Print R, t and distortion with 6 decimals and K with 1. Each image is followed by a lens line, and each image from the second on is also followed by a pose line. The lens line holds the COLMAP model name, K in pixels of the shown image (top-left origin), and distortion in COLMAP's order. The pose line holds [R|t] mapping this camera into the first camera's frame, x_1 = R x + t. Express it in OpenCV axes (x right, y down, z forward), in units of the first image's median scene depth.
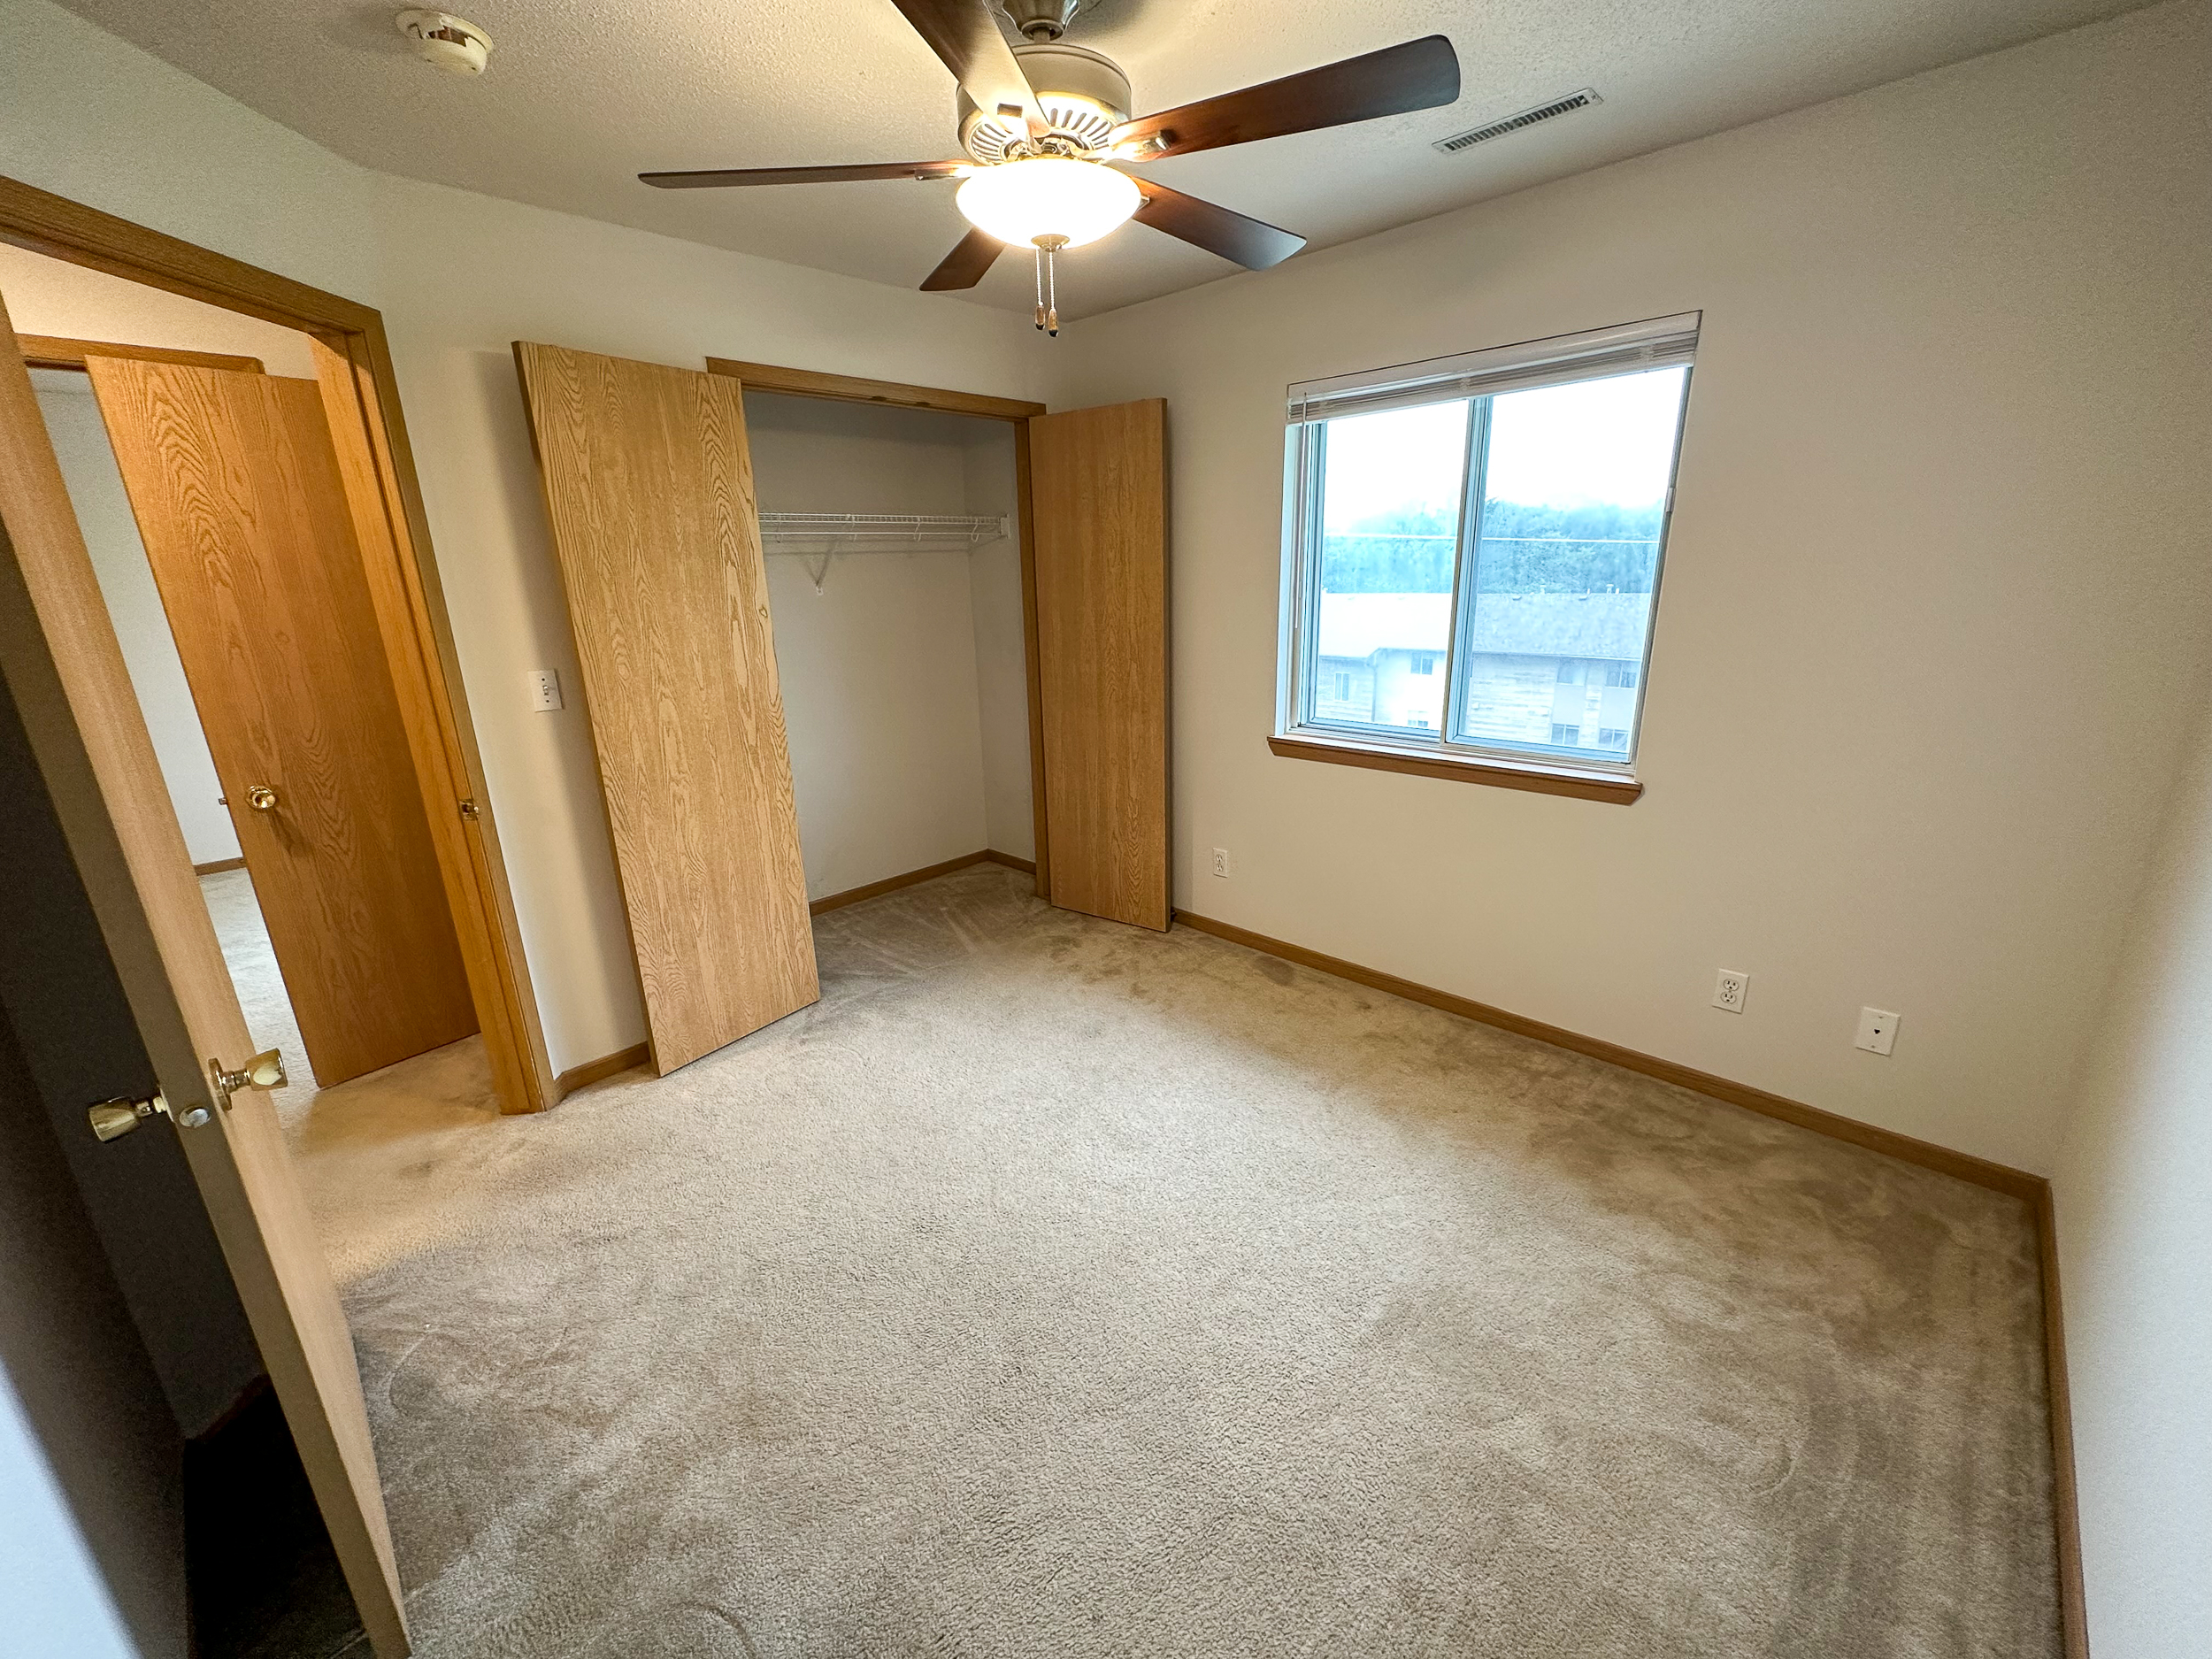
lens RADIAL K [[870.0, 0, 1106.0], [0, 870.0, 829.5], [0, 0, 1]] dist [-0.000904, -0.000094]
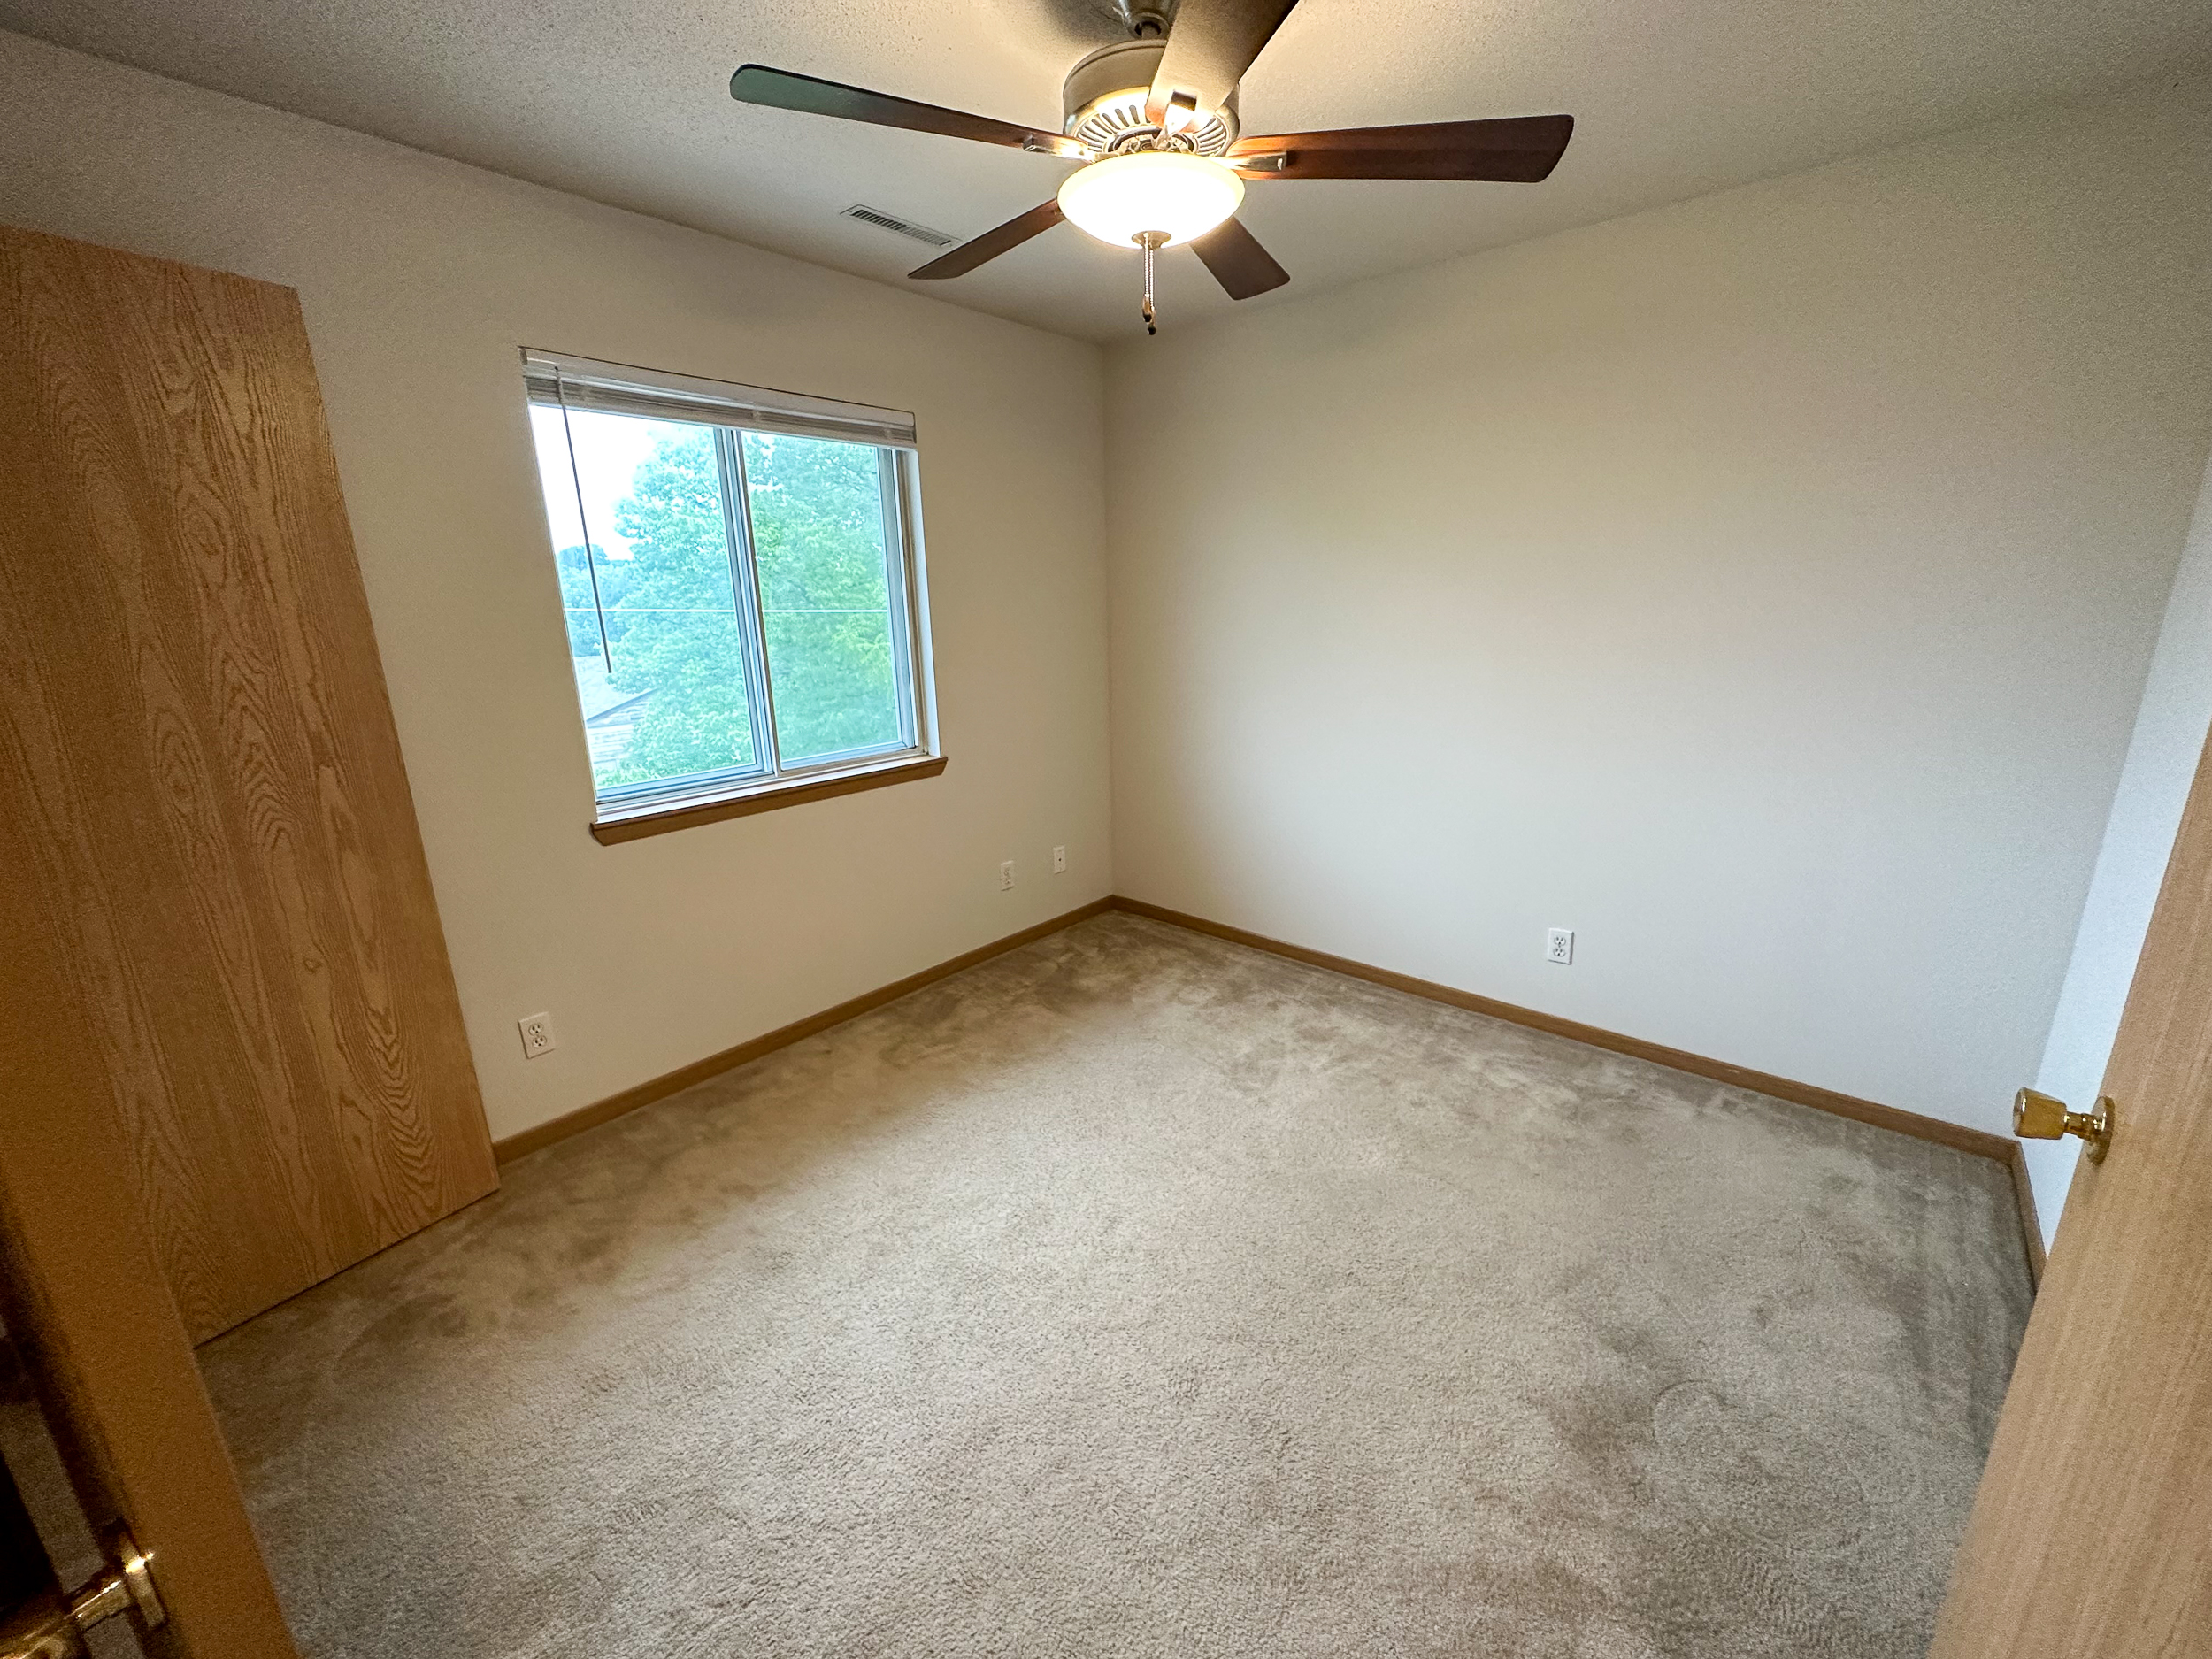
lens RADIAL K [[877.7, 0, 1101.0], [0, 877.7, 828.3], [0, 0, 1]] dist [0.000058, -0.000338]
pose [[-0.041644, -0.231749, 0.971884, -0.592470], [0.310771, 0.921473, 0.233044, -0.153245], [-0.949572, 0.311738, 0.033647, 0.612429]]
